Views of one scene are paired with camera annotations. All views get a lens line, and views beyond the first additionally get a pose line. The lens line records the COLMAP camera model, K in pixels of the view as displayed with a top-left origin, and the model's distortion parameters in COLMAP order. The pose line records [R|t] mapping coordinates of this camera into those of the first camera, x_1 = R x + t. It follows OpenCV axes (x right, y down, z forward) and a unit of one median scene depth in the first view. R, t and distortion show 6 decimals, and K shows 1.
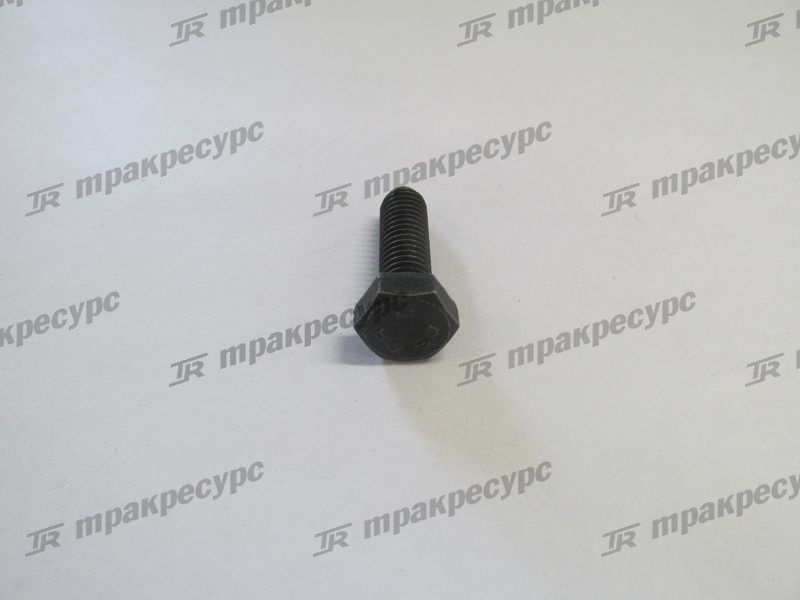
lens RADIAL K [[681.3, 0, 400.2], [0, 681.3, 300.2], [0, 0, 1]] dist [-0.007448, 0.011986]
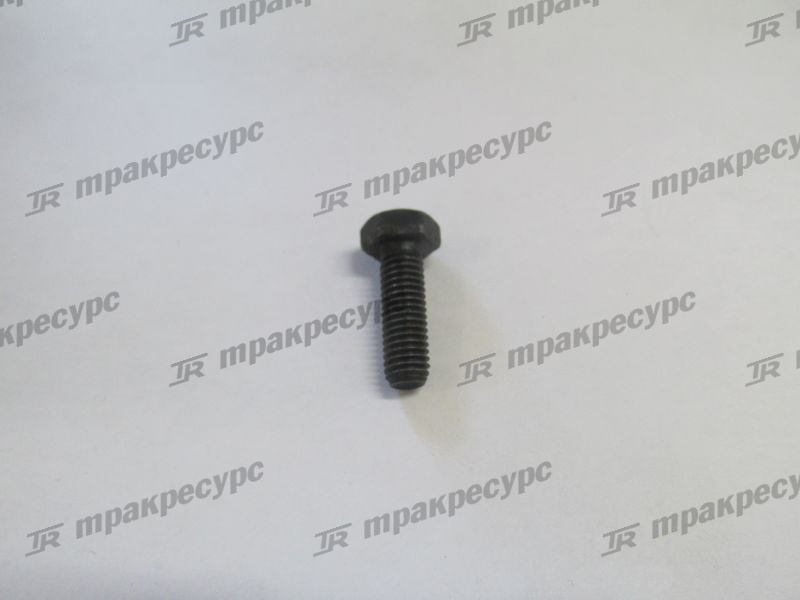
lens RADIAL K [[681.3, 0, 399.8], [0, 681.3, 299.9], [0, 0, 1]] dist [-0.007448, 0.011986]
pose [[1.000000, 0.000003, -0.000091, -0.429948], [-0.000003, 1.000000, -0.000343, -0.000055], [0.000091, 0.000343, 1.000000, 0.000344]]
